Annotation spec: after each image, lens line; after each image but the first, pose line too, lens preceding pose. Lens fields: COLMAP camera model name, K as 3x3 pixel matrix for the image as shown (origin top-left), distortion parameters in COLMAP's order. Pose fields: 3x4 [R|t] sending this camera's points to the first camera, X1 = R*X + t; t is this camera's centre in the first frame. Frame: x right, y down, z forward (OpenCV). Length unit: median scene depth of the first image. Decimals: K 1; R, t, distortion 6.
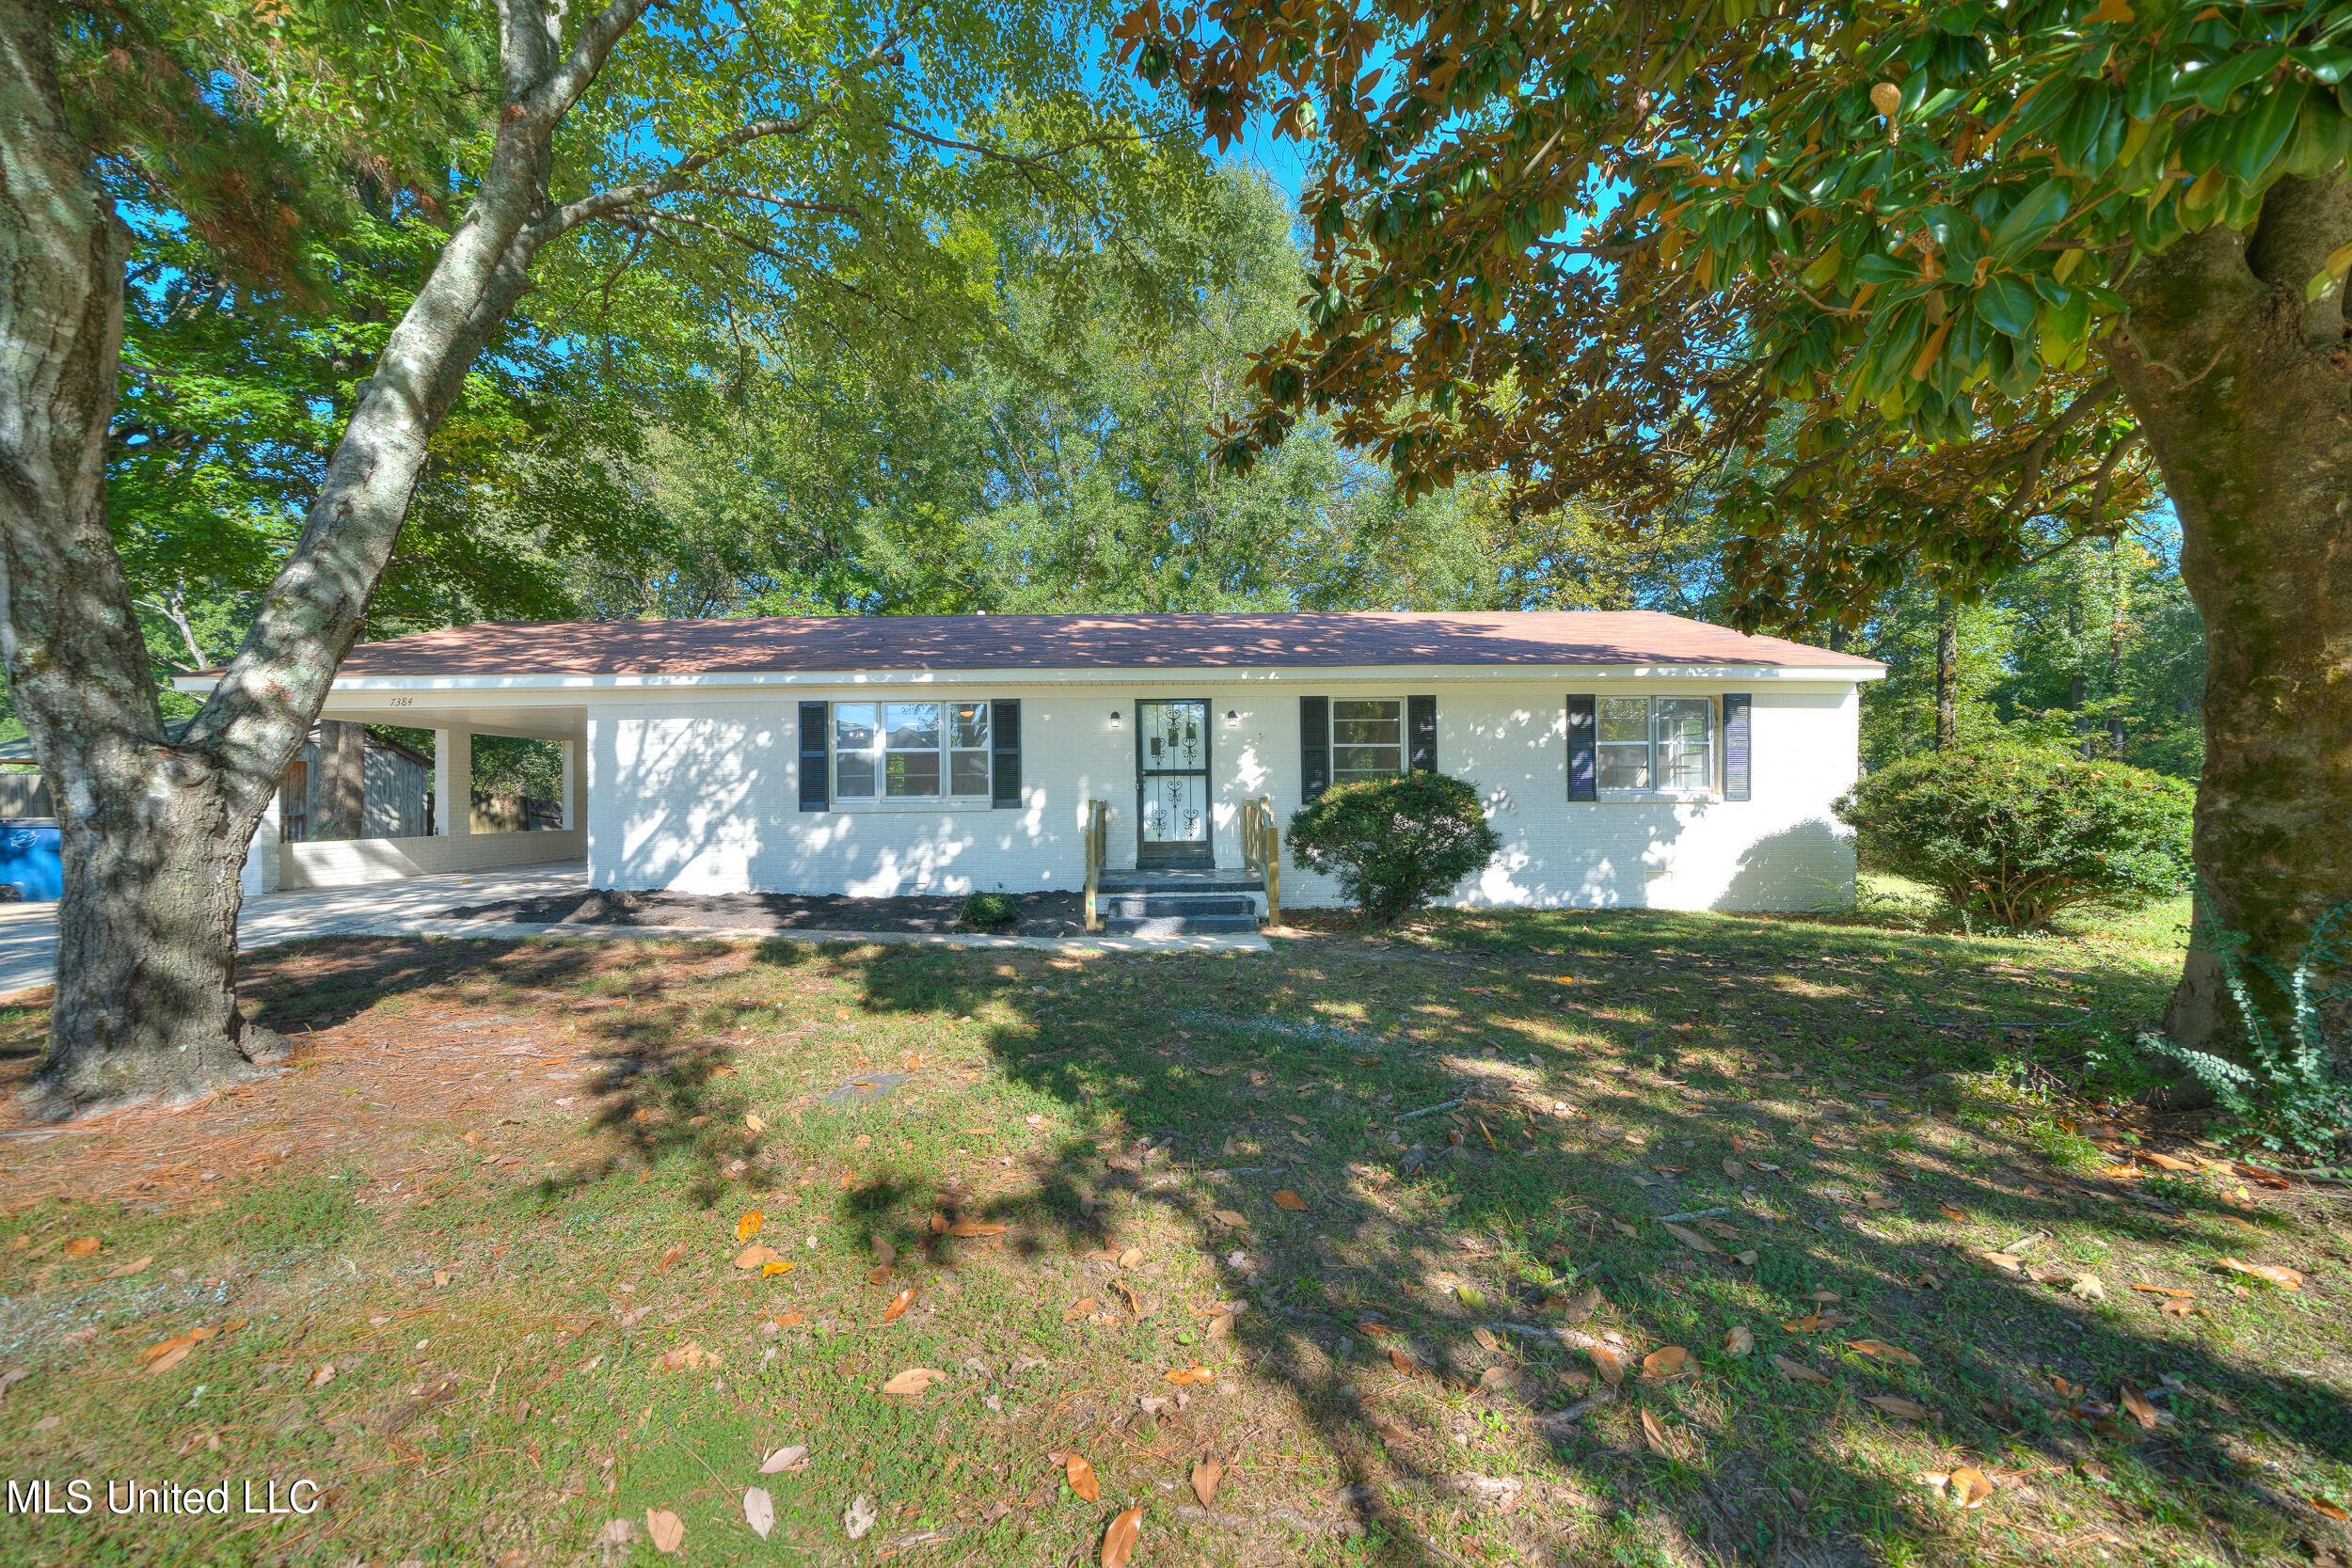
lens RADIAL K [[800.9, 0, 1180.9], [0, 800.9, 786.8], [0, 0, 1]] dist [-0.004825, 0.000338]
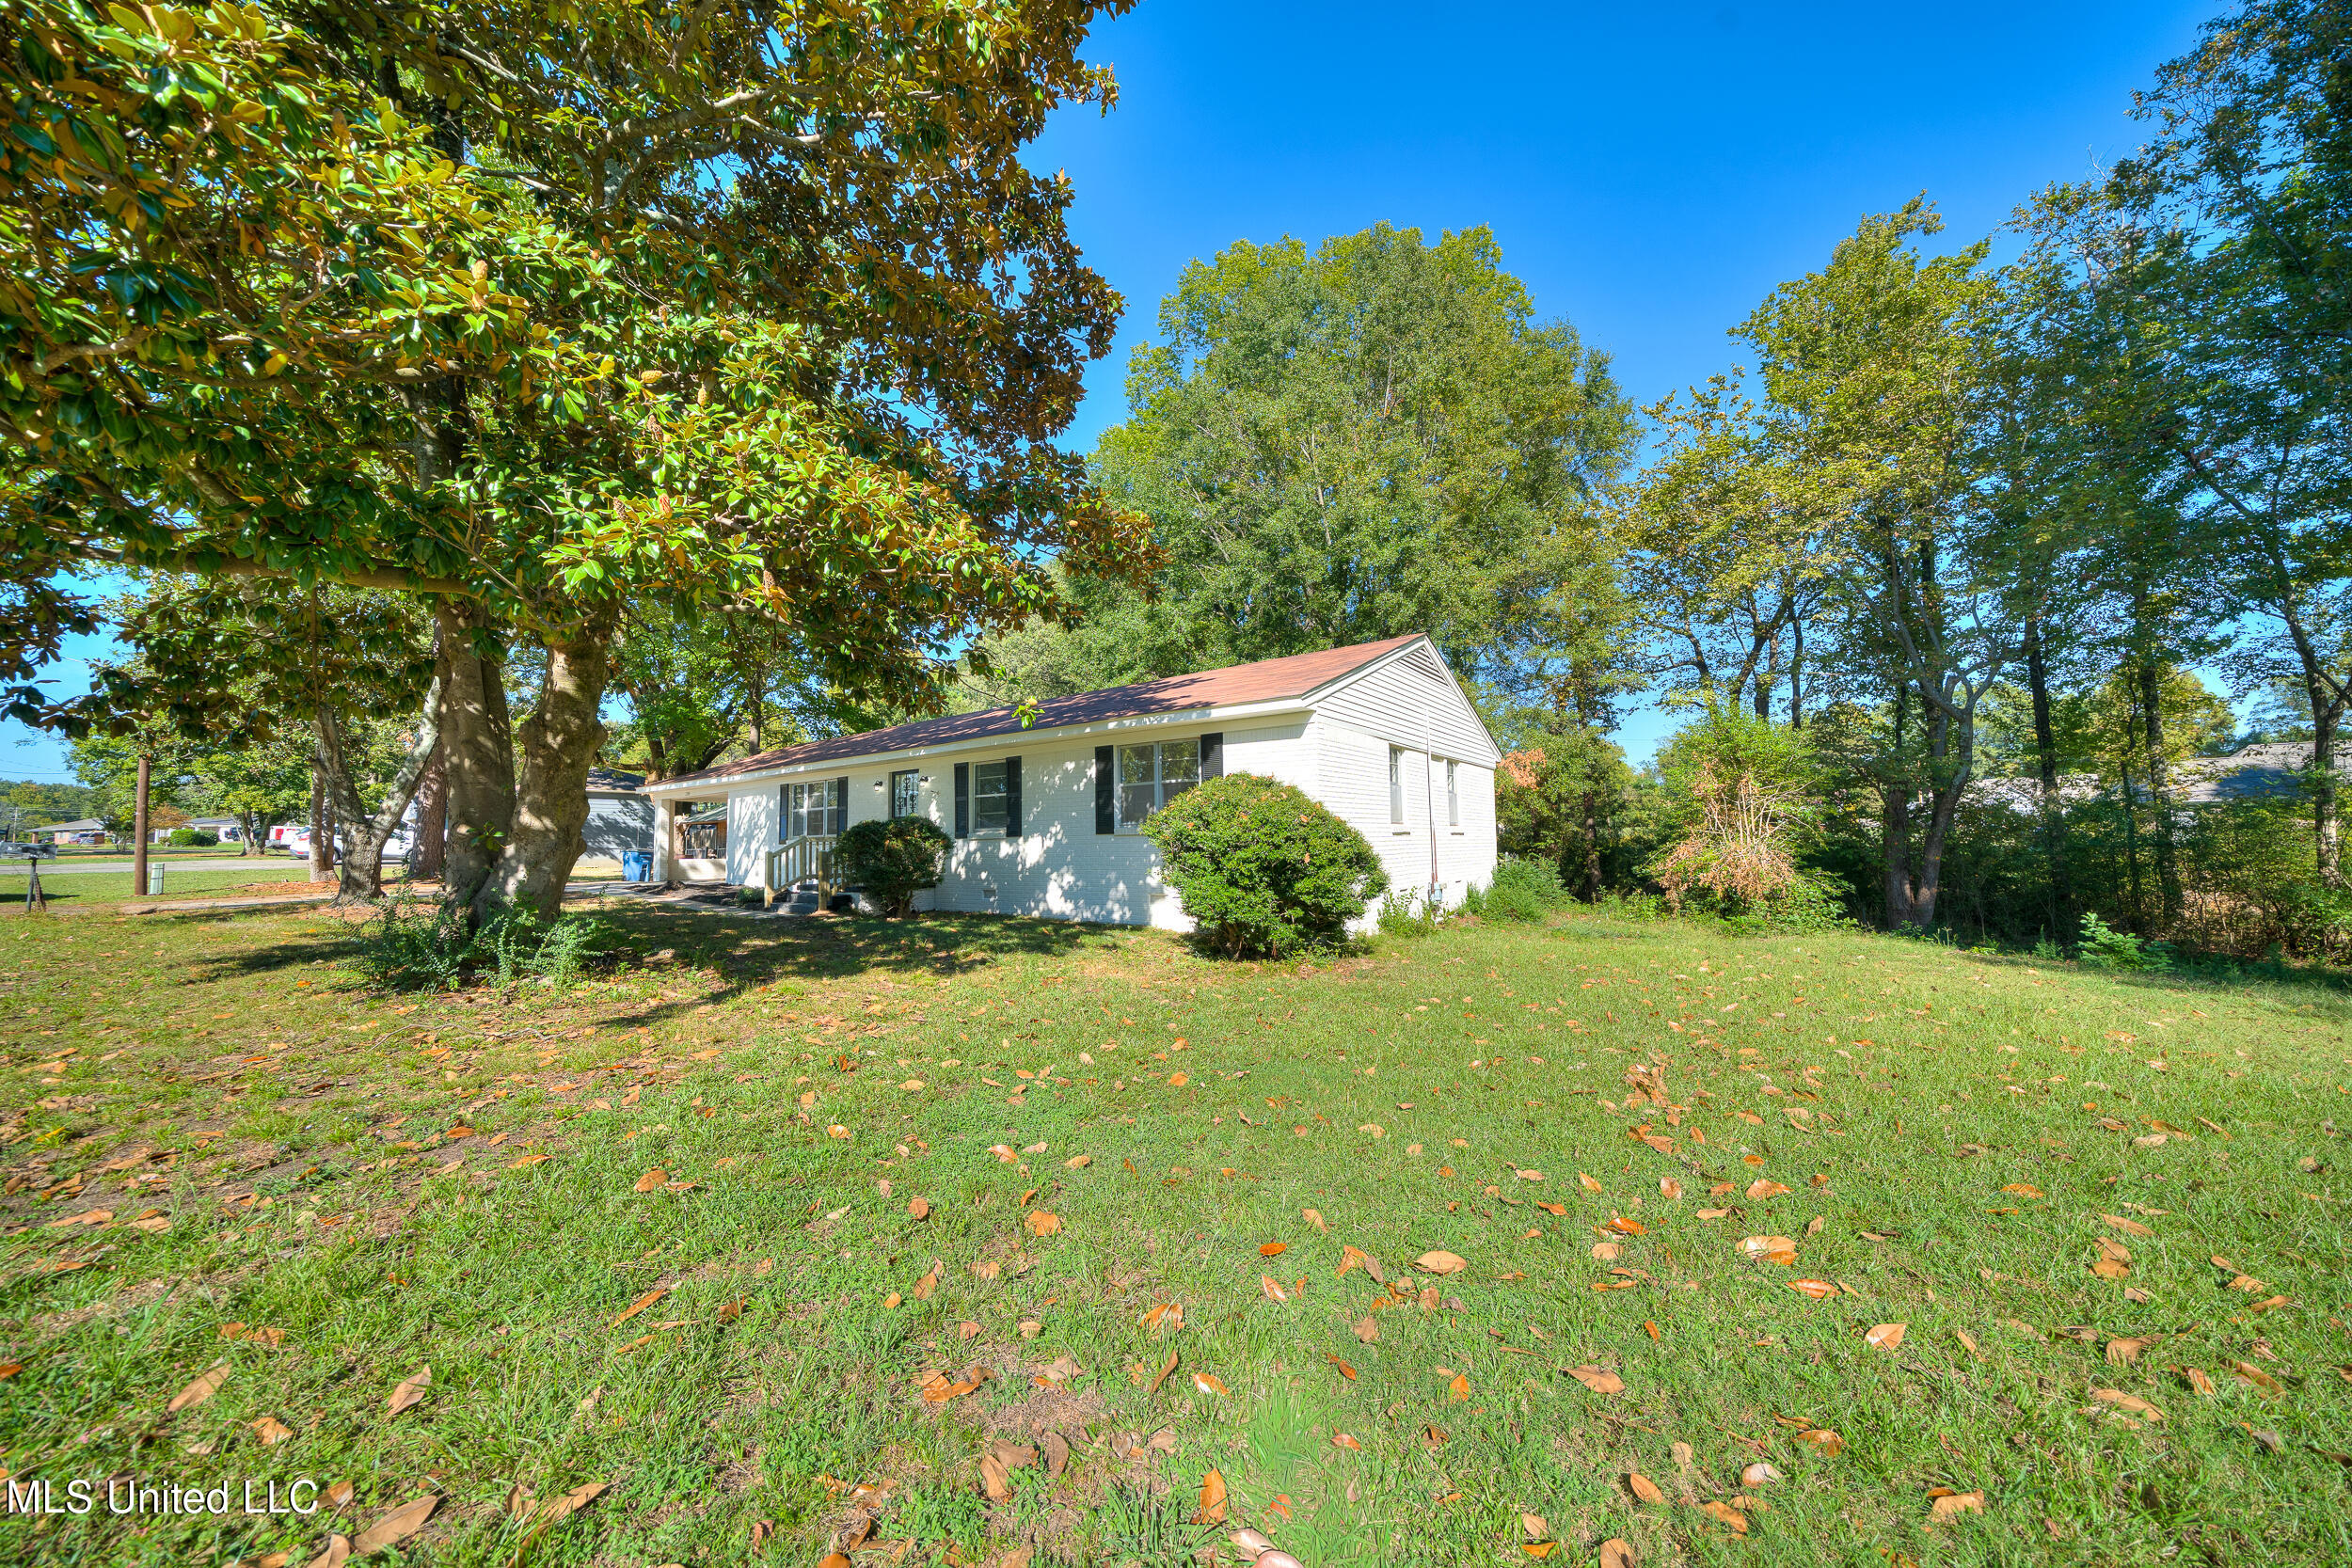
lens RADIAL K [[800.9, 0, 1184.6], [0, 800.9, 774.7], [0, 0, 1]] dist [-0.004825, 0.000338]
pose [[0.786820, -0.057366, -0.614510, 1.381673], [0.016035, 0.997235, -0.072562, 0.020935], [0.616974, 0.047240, 0.785565, 0.111965]]
